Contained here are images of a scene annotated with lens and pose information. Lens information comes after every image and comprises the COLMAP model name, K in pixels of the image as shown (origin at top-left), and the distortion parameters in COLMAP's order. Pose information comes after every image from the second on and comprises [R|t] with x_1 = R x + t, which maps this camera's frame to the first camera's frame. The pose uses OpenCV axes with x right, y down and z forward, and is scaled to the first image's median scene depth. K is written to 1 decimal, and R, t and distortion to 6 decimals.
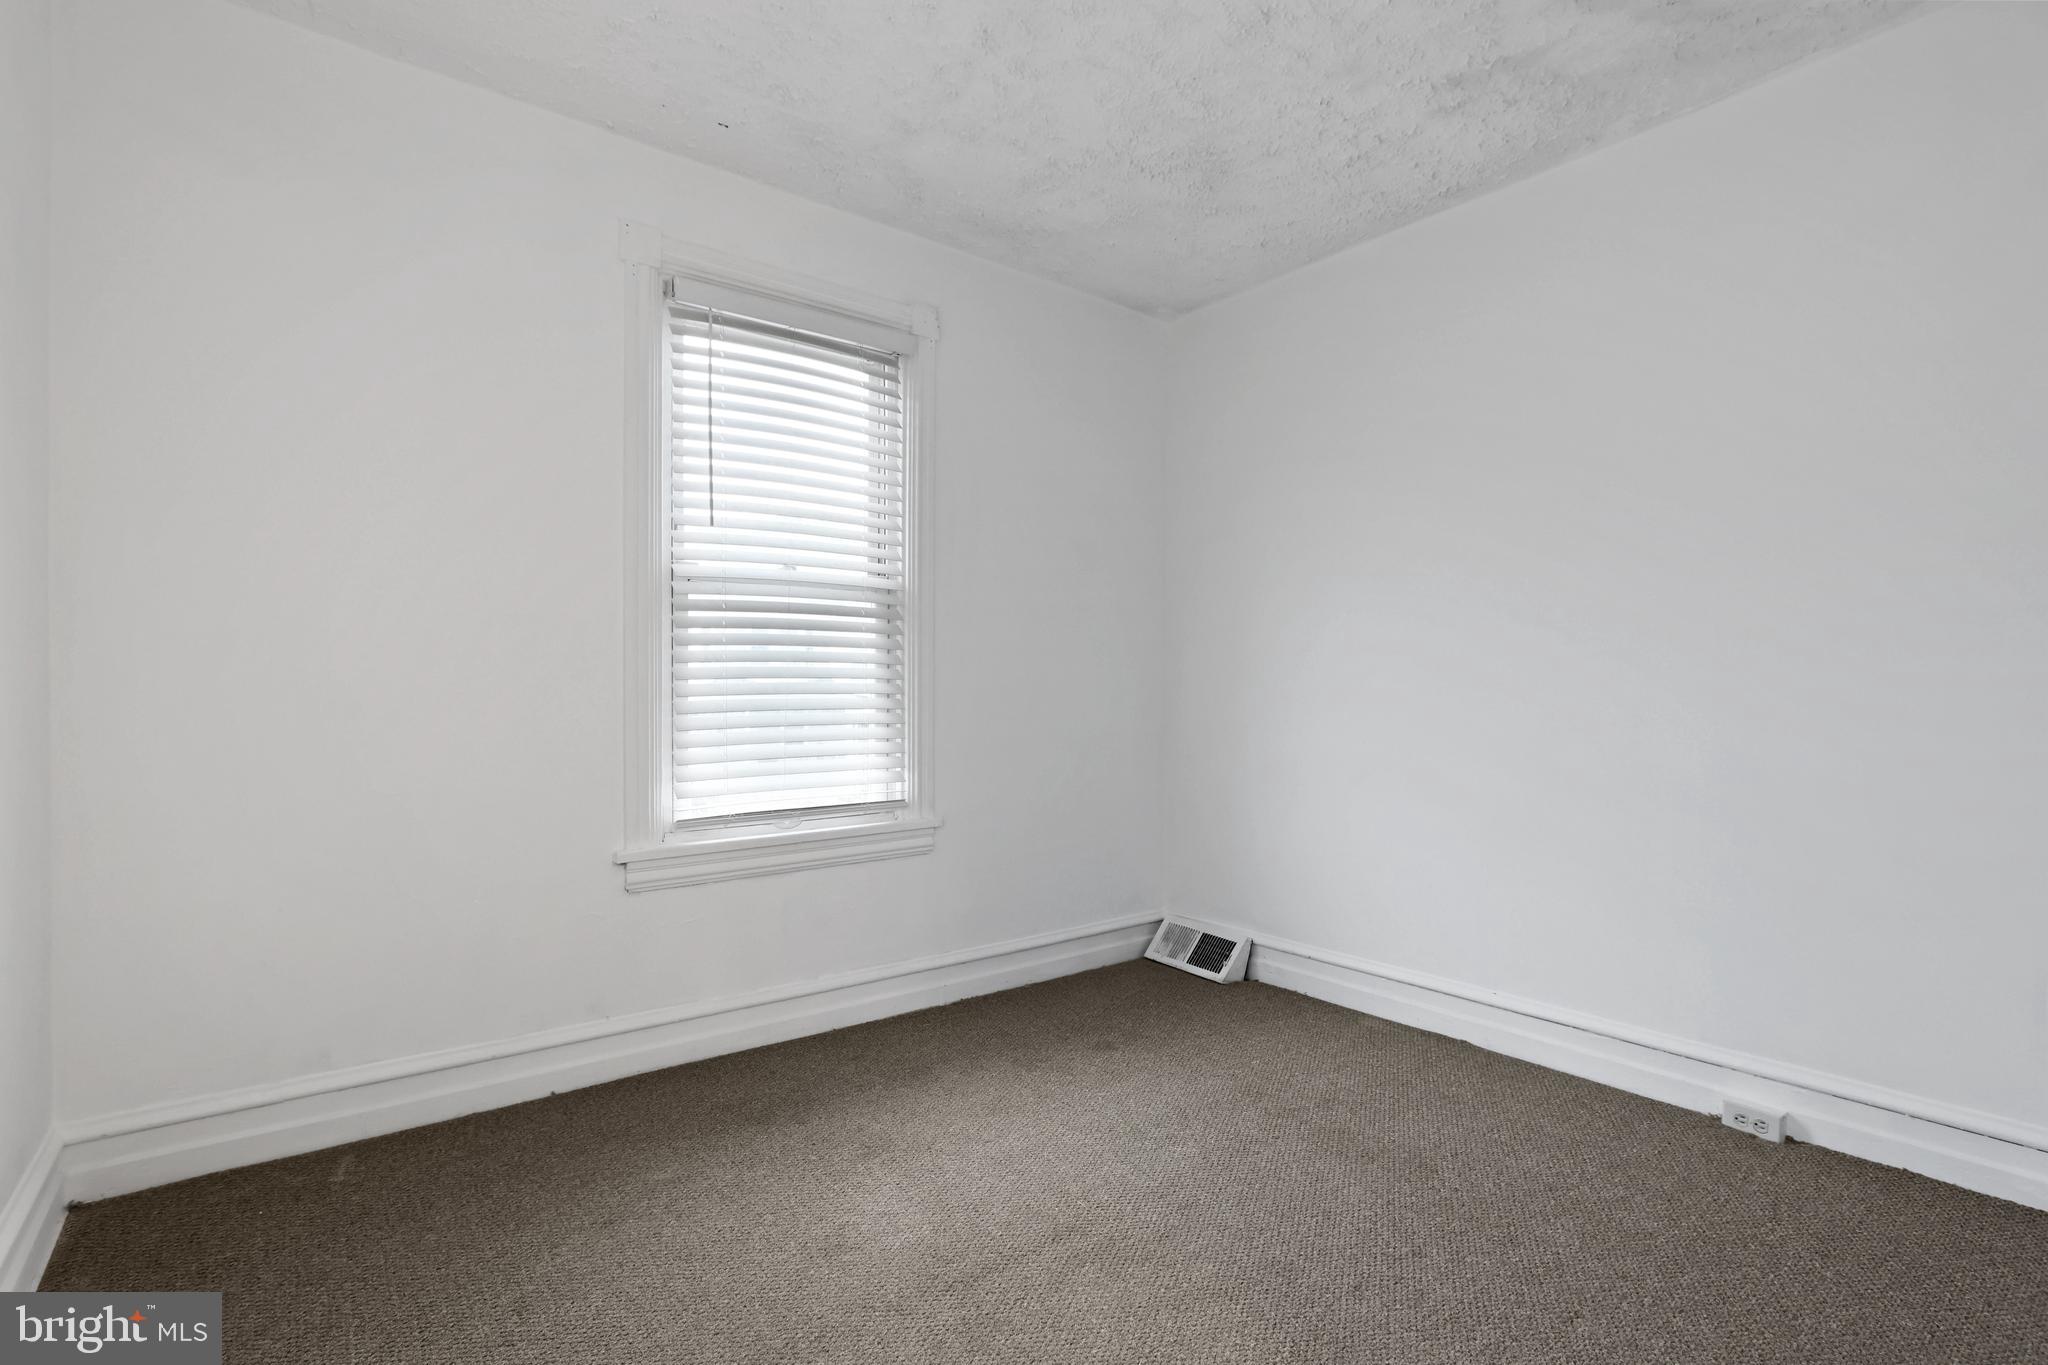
lens RADIAL K [[975.1, 0, 1024.0], [0, 975.1, 682.5], [0, 0, 1]] dist [-0.016942, 0.000296]
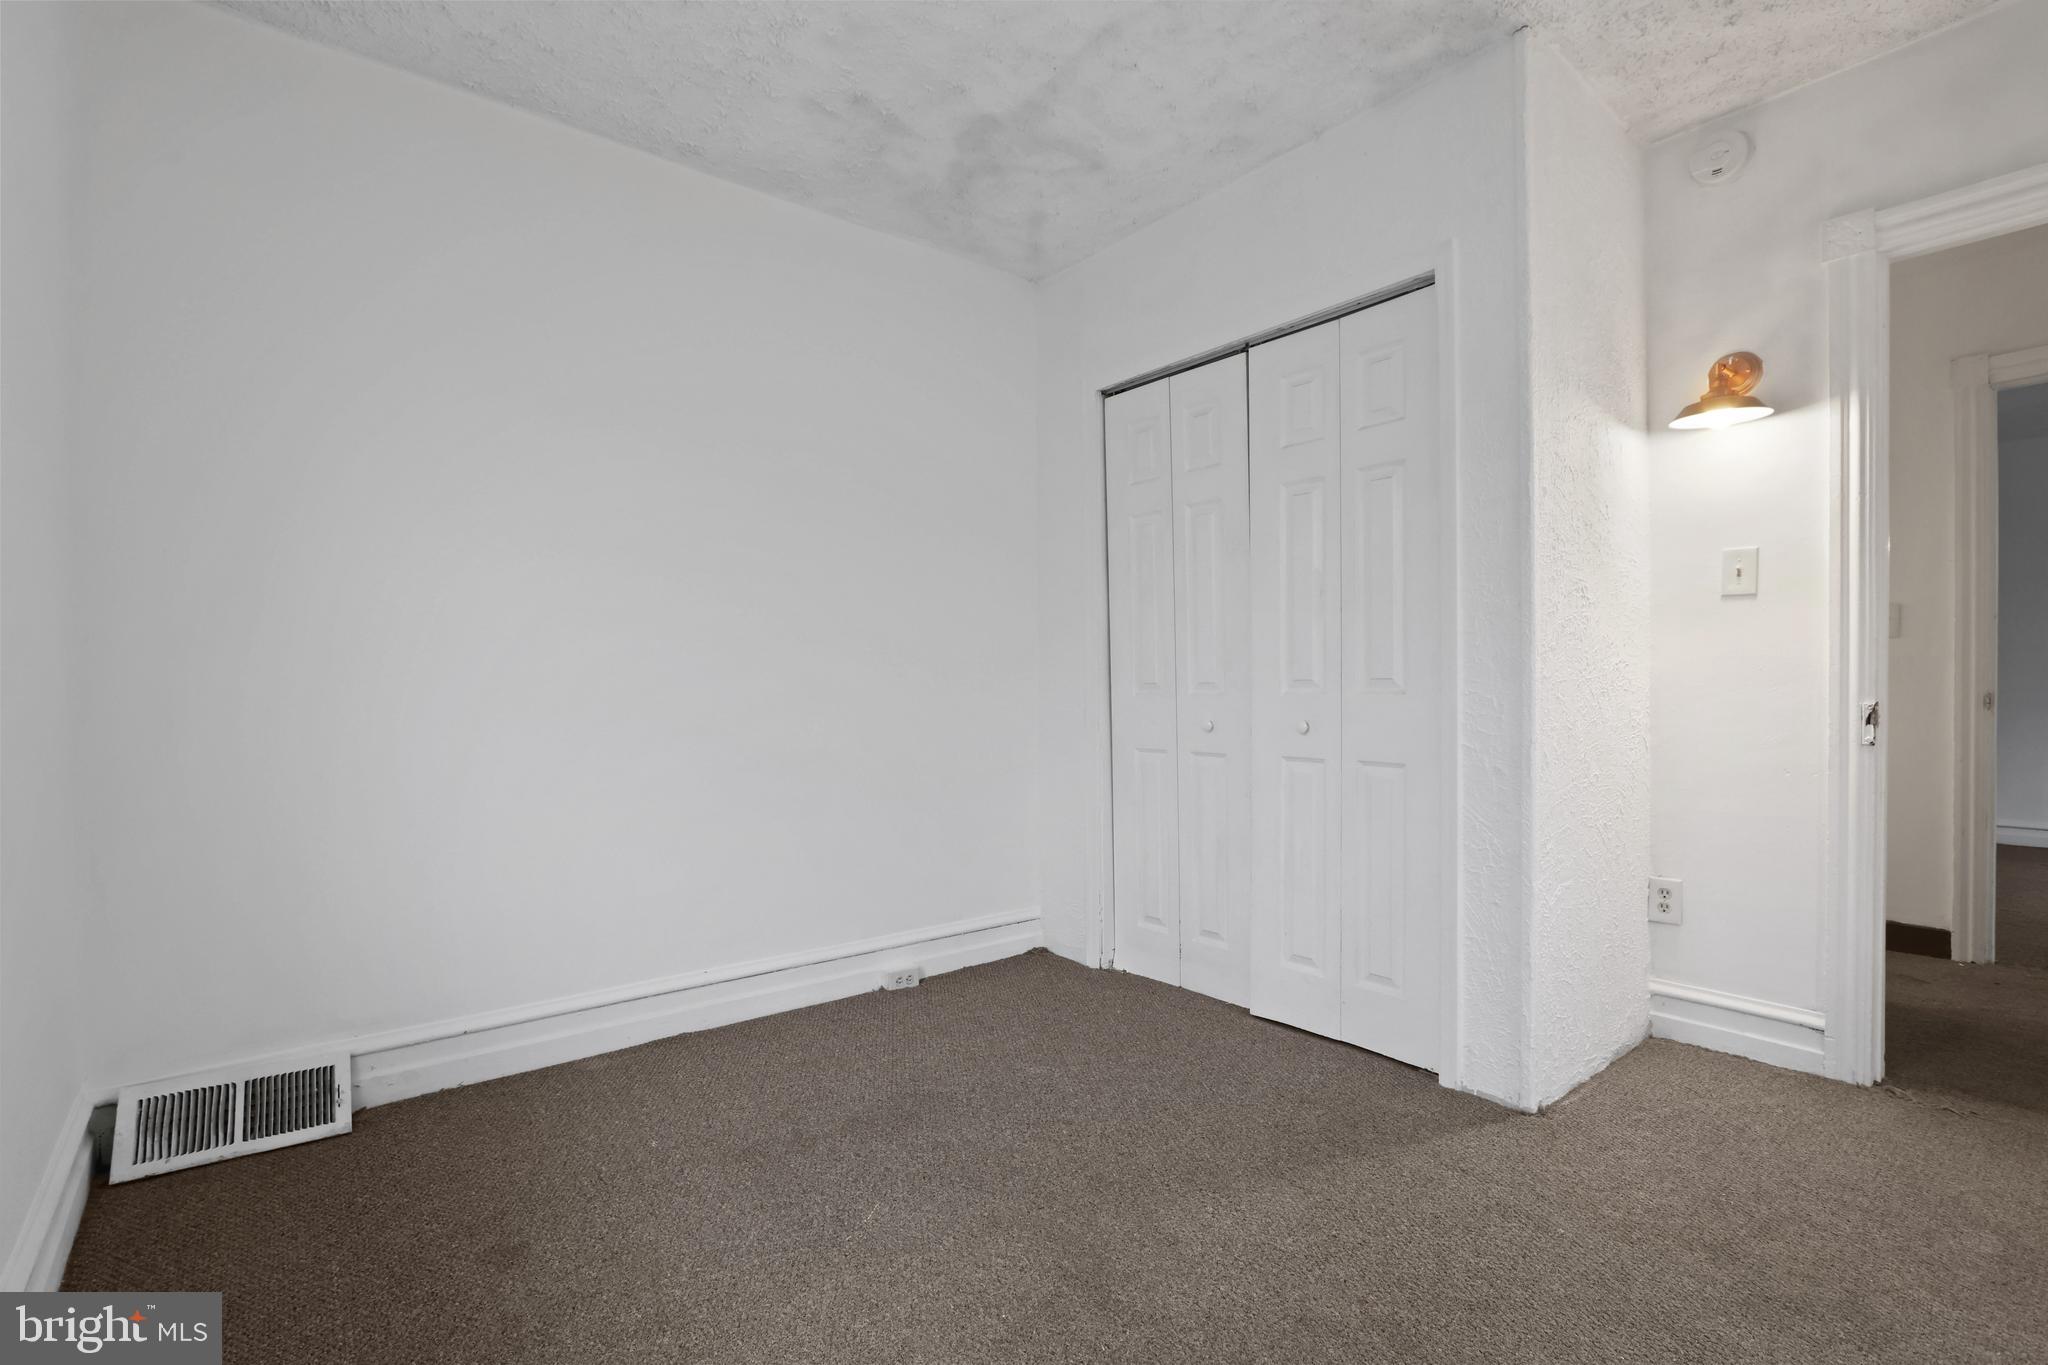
lens RADIAL K [[955.5, 0, 1024.0], [0, 955.5, 682.5], [0, 0, 1]] dist [-0.015083, 0.000939]
pose [[-0.037702, 0.003152, 0.999284, -0.500906], [-0.000804, 0.999995, -0.003184, 0.023249], [-0.999289, -0.000924, -0.037699, 0.691405]]
